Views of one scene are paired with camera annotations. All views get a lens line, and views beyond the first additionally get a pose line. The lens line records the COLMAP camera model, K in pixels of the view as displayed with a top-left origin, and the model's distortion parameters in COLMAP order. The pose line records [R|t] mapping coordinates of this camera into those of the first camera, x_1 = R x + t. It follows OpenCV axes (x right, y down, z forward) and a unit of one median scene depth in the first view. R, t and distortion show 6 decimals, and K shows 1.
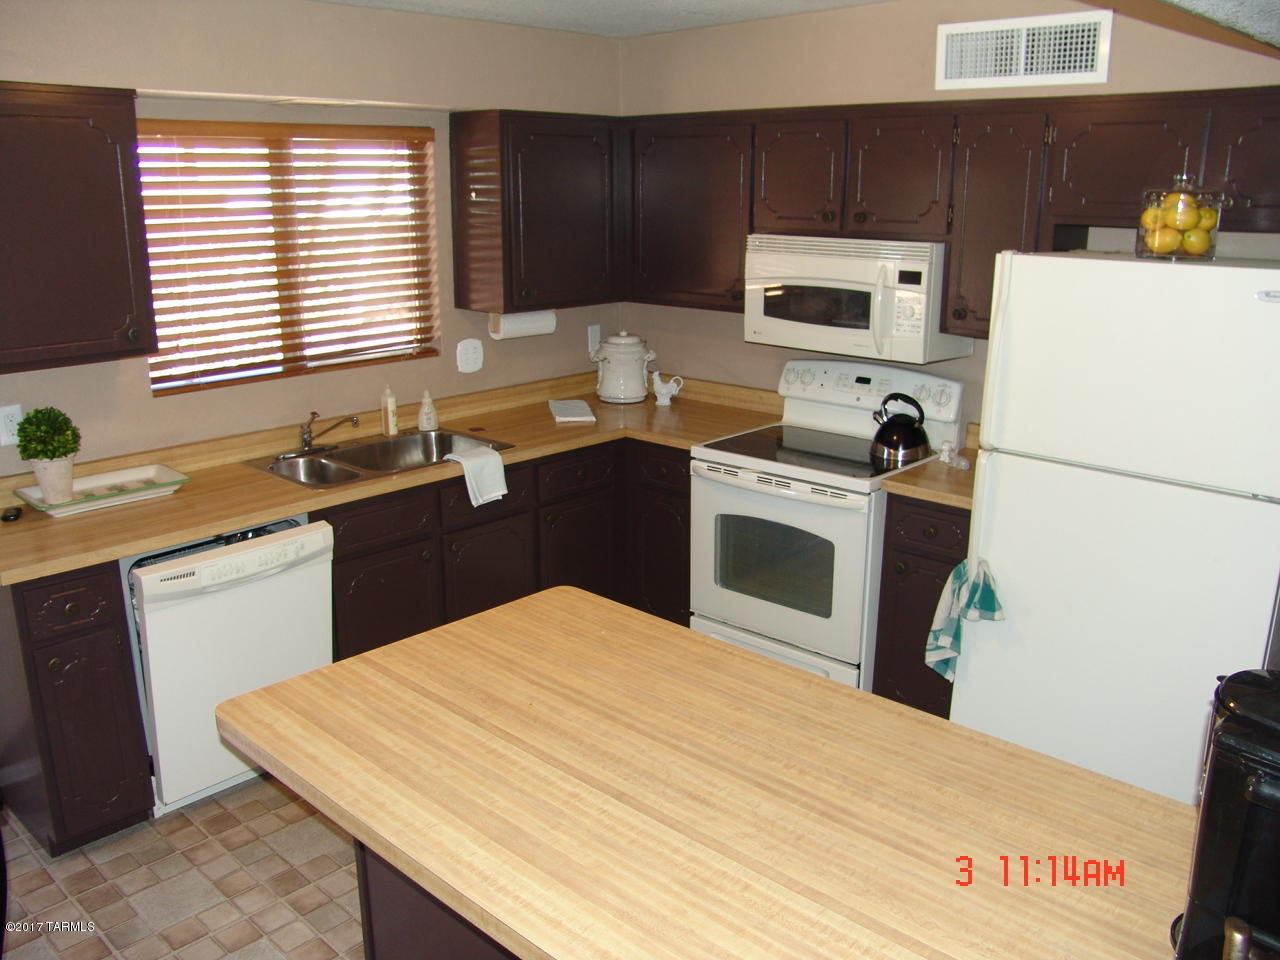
lens RADIAL K [[1068.0, 0, 628.5], [0, 1068.0, 482.3], [0, 0, 1]] dist [-0.161059, 0.147966]
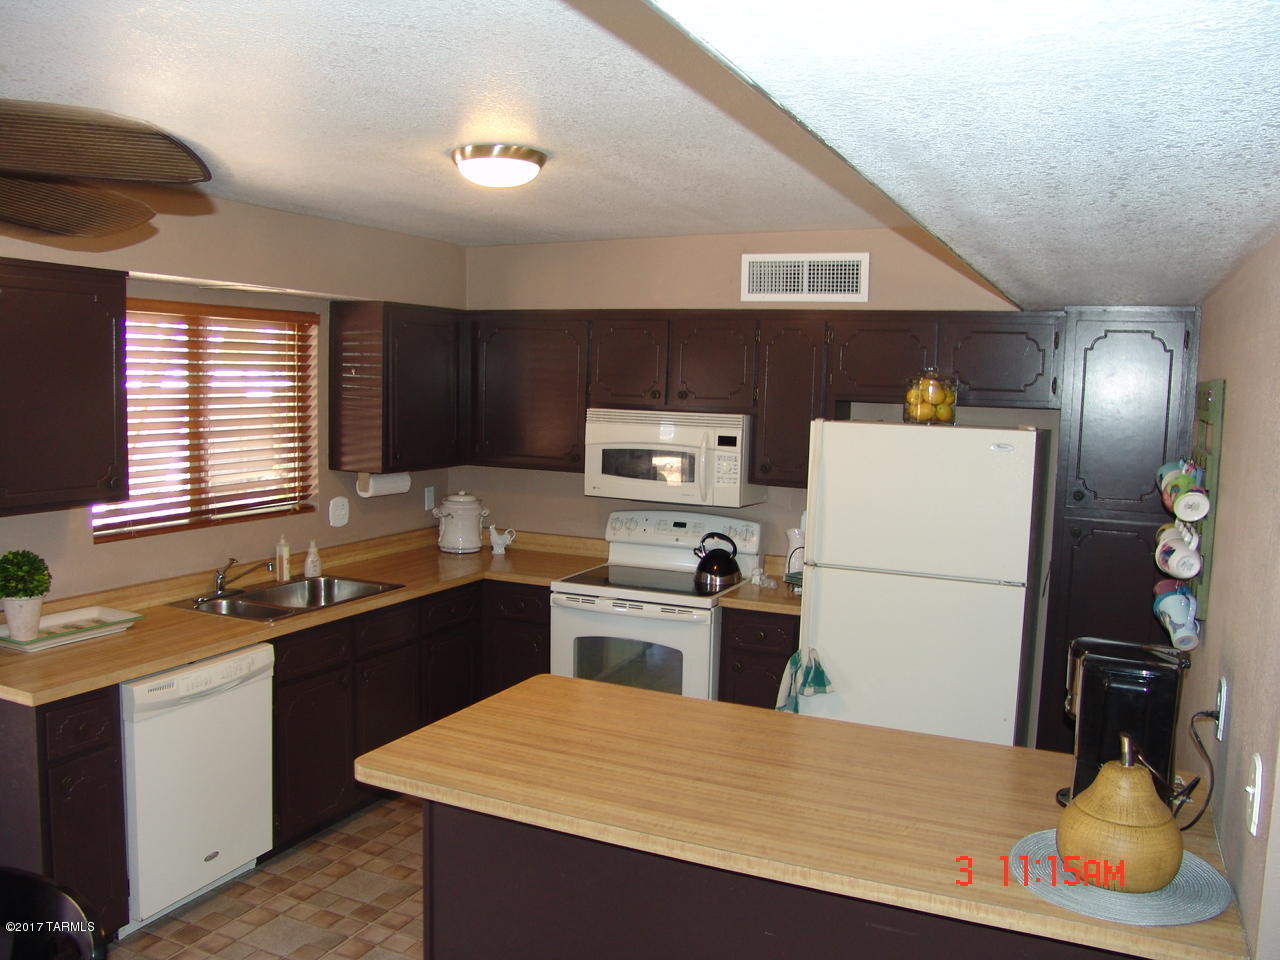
lens RADIAL K [[1068.0, 0, 628.5], [0, 1068.0, 482.3], [0, 0, 1]] dist [-0.161059, 0.147966]
pose [[0.949459, -0.005970, 0.313834, -0.241747], [0.058482, 0.985677, -0.158177, 0.052189], [-0.308394, 0.168536, 0.936210, -0.172161]]
